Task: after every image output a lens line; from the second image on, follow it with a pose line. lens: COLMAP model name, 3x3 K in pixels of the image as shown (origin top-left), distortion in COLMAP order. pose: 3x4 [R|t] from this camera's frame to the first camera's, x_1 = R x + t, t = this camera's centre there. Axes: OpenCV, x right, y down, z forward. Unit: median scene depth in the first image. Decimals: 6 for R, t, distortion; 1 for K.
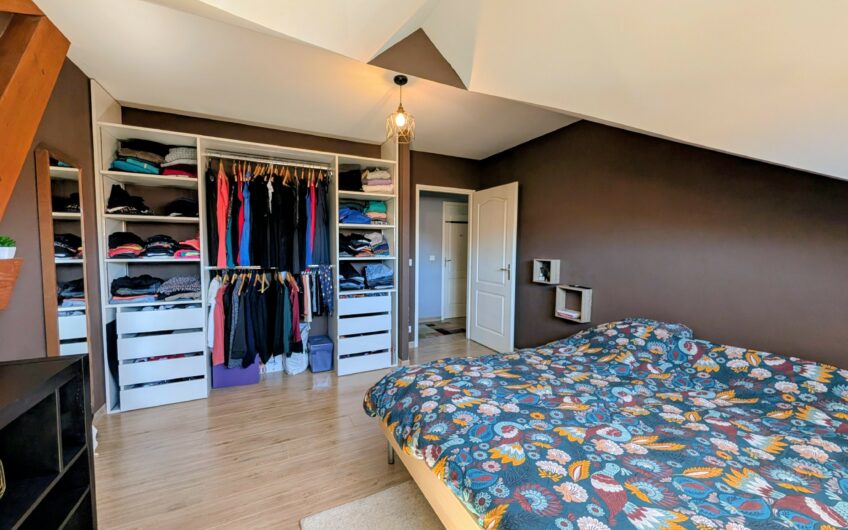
lens RADIAL K [[324.7, 0, 425.6], [0, 324.7, 264.9], [0, 0, 1]] dist [0.000290, -0.000022]
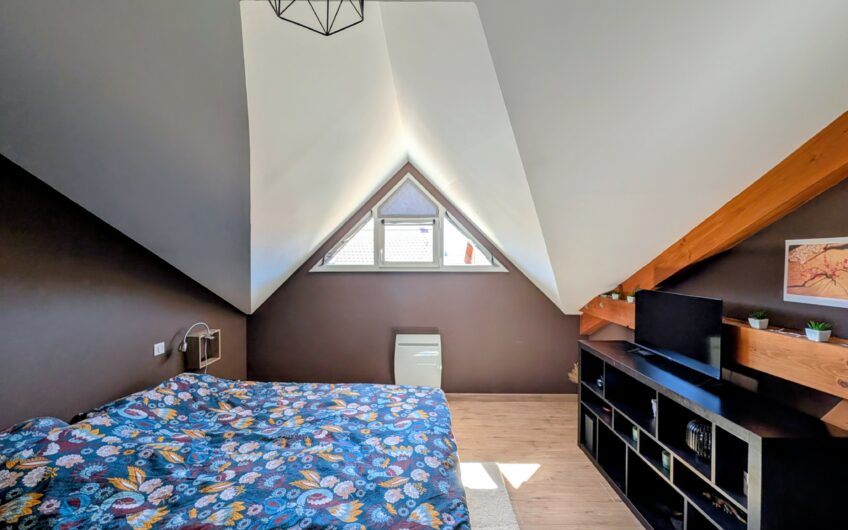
lens RADIAL K [[324.7, 0, 425.6], [0, 324.7, 264.9], [0, 0, 1]] dist [0.000290, -0.000022]
pose [[-0.888776, -0.018676, 0.457961, -0.479816], [0.015634, 0.997353, 0.071014, -0.313574], [-0.458075, 0.070275, -0.886132, 2.034477]]
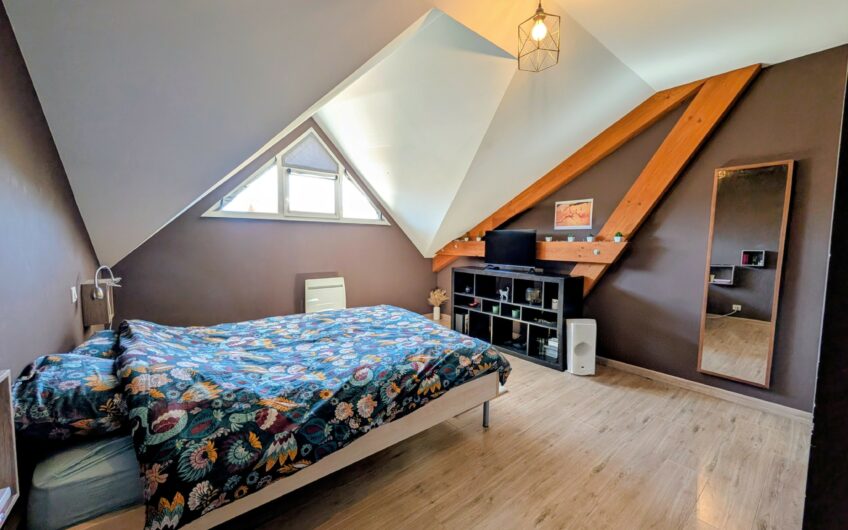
lens RADIAL K [[324.7, 0, 425.6], [0, 324.7, 264.9], [0, 0, 1]] dist [0.000290, -0.000022]
pose [[-0.977057, -0.004913, -0.212922, 0.462978], [-0.032773, 0.991295, 0.127513, -0.097881], [0.210442, 0.131566, -0.968713, 2.744468]]
